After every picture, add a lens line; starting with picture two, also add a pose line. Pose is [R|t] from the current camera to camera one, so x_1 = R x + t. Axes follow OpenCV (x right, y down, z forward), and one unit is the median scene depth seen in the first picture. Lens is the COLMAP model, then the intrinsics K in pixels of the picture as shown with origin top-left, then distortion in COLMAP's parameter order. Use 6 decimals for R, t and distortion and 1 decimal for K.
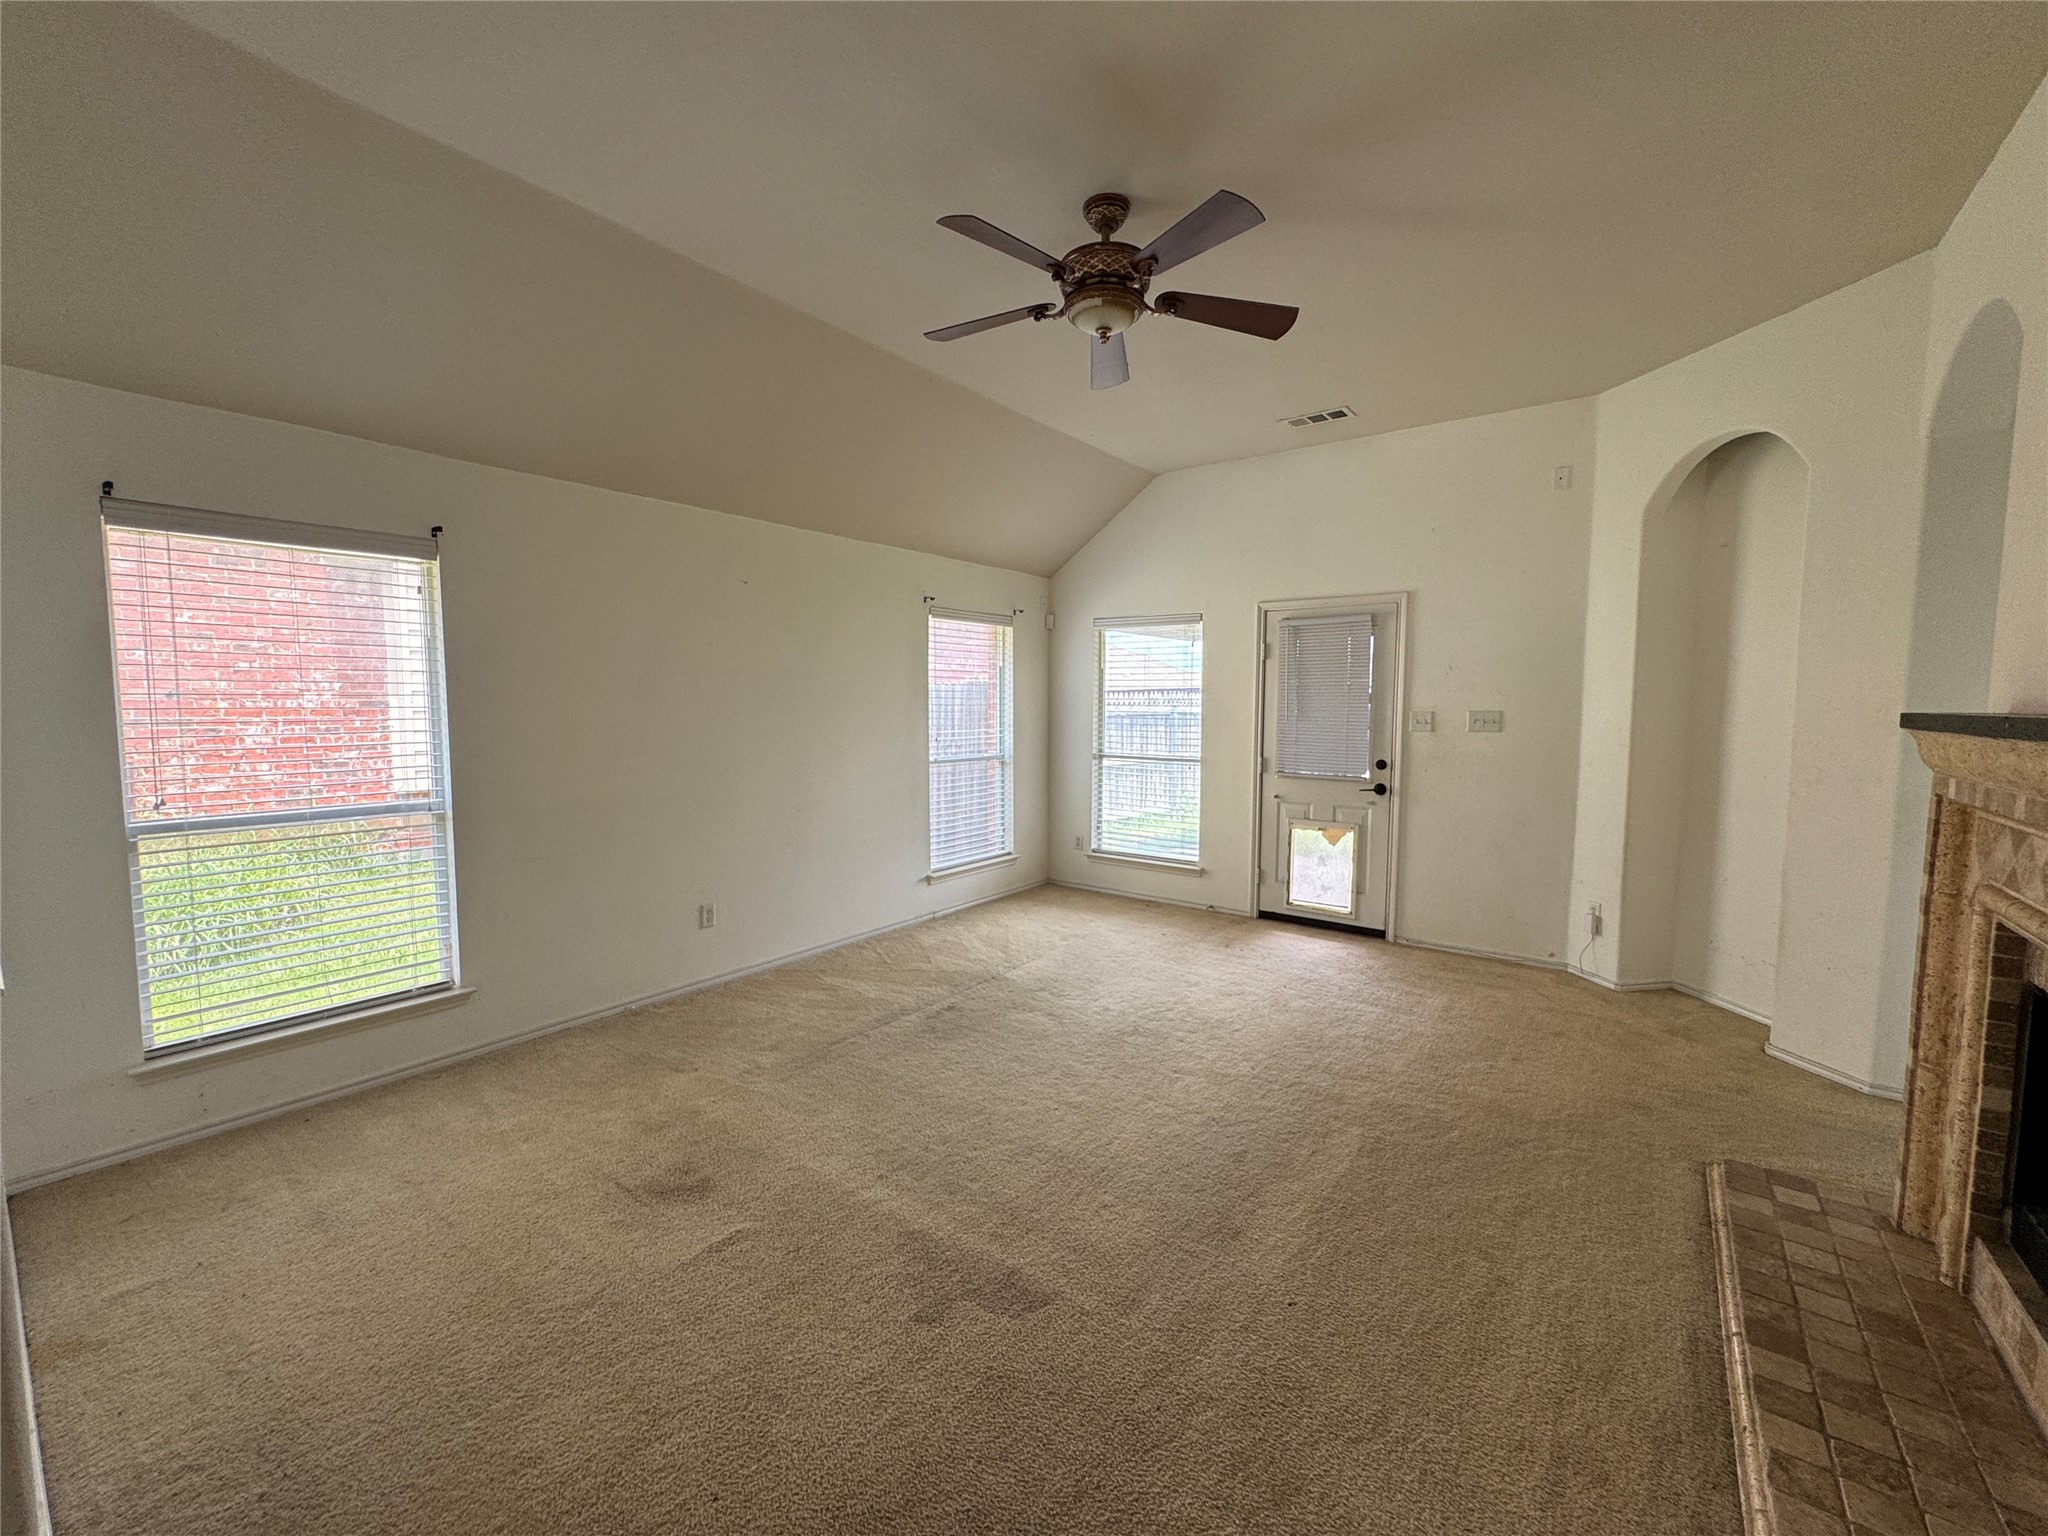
lens RADIAL K [[820.8, 0, 1018.9], [0, 820.8, 767.5], [0, 0, 1]] dist [-0.004740, 0.000161]
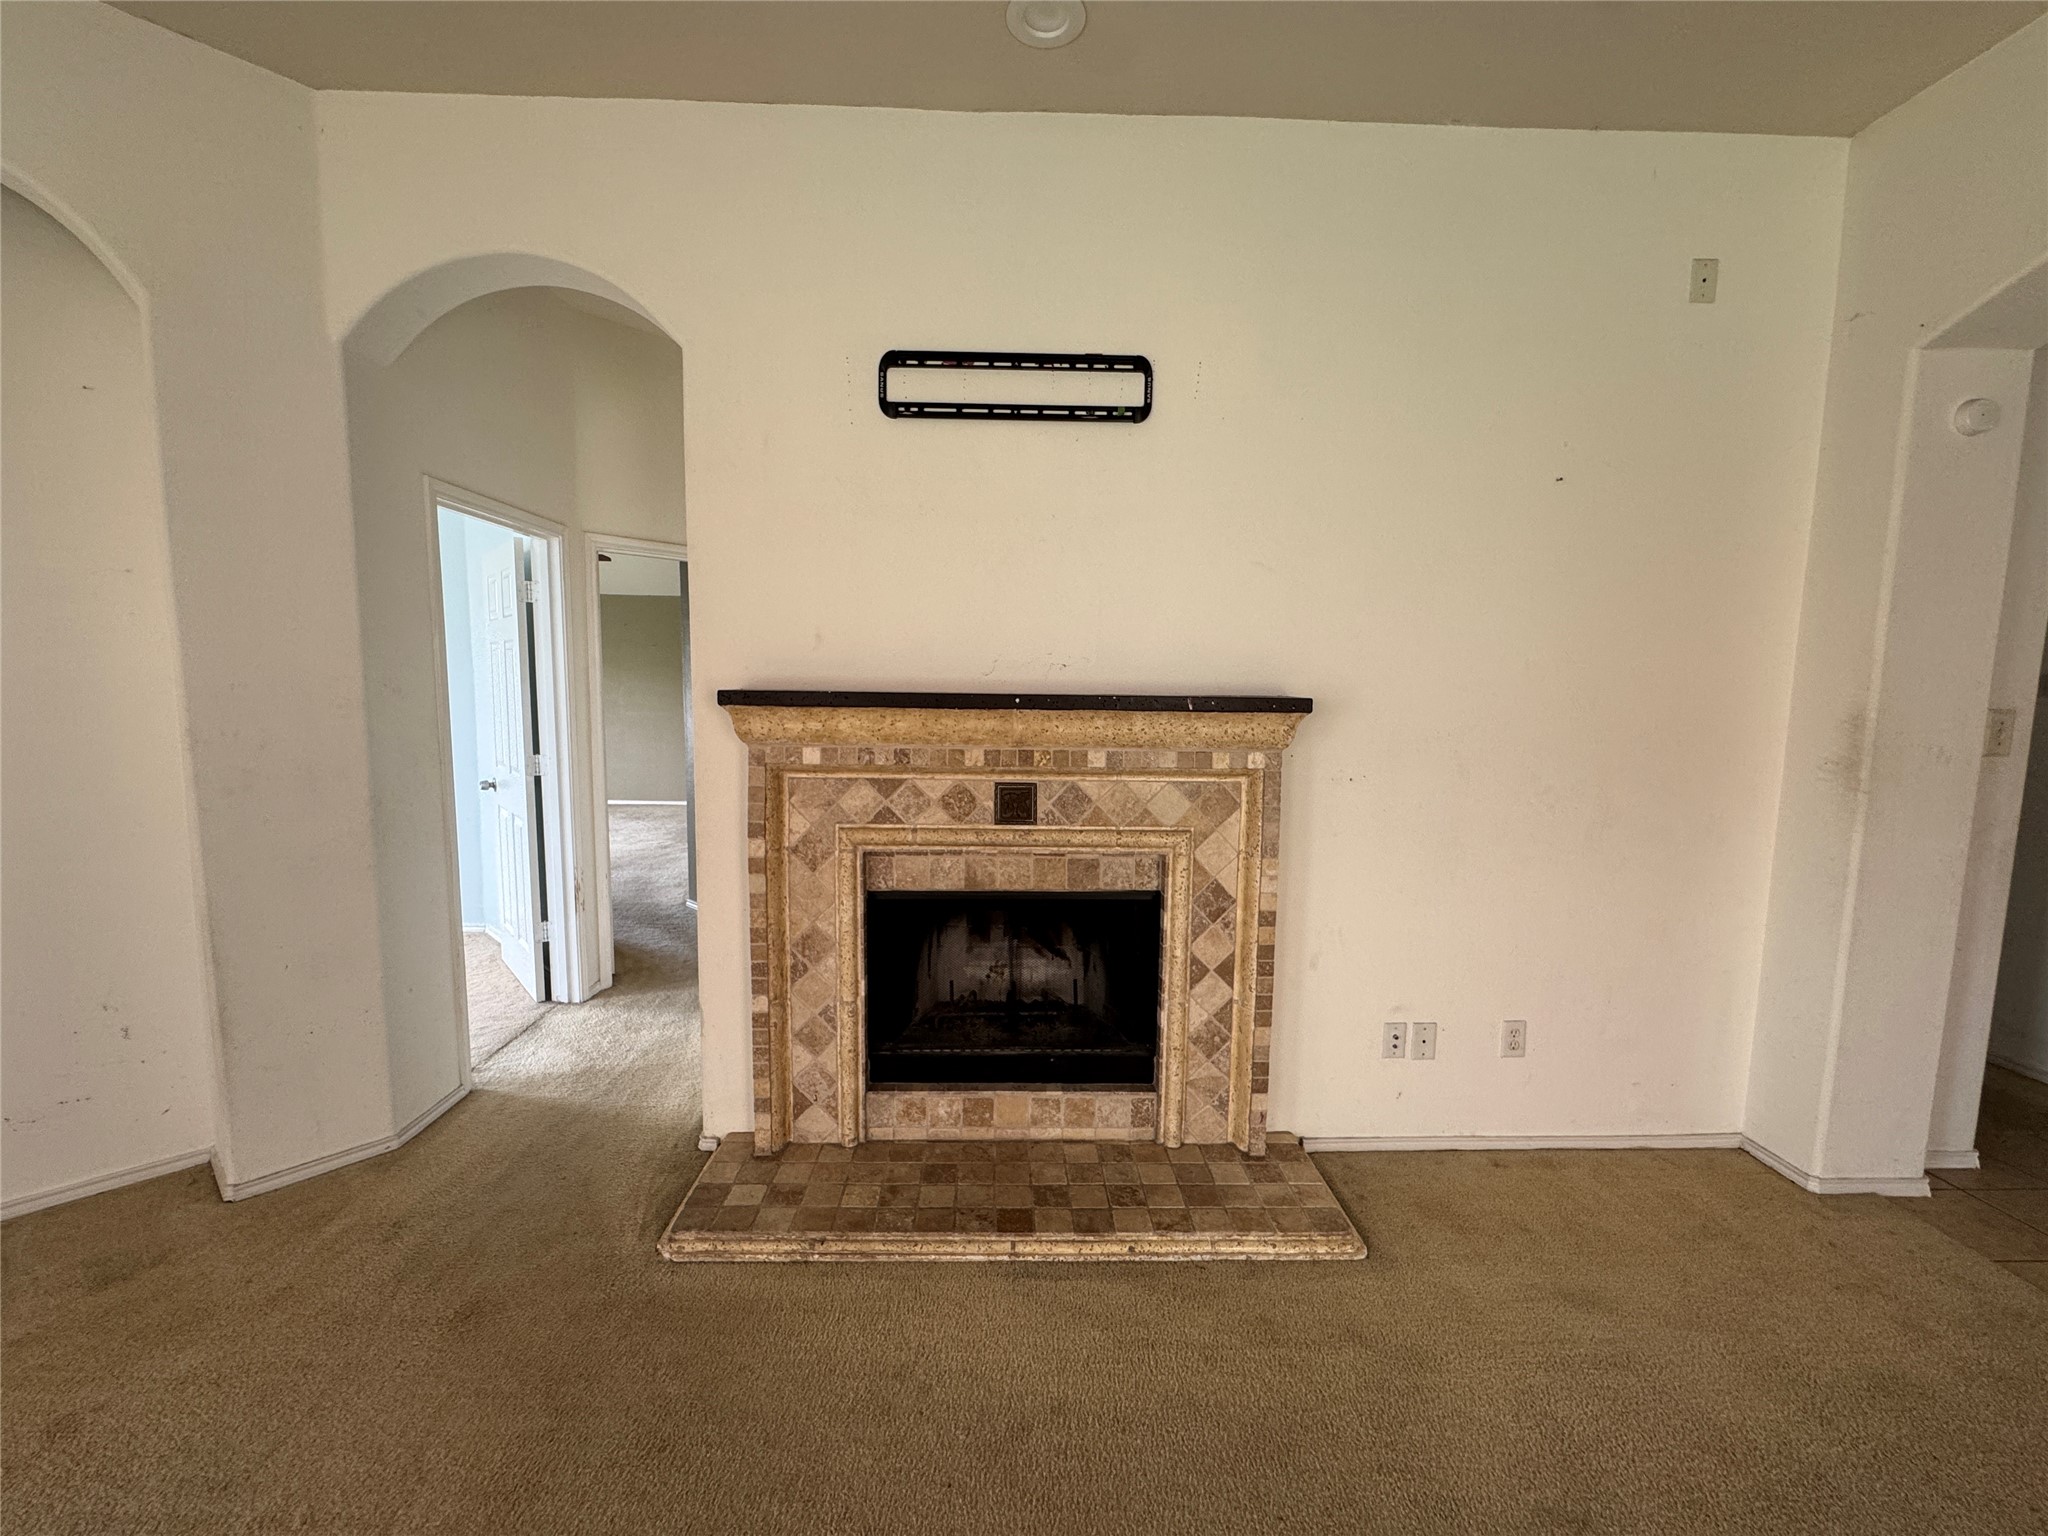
lens RADIAL K [[820.8, 0, 1018.9], [0, 820.8, 767.5], [0, 0, 1]] dist [-0.004740, 0.000161]
pose [[-0.626379, -0.092032, 0.774067, 0.049296], [0.048176, 0.986538, 0.156277, -0.113607], [-0.778029, 0.135180, -0.613512, 1.350723]]
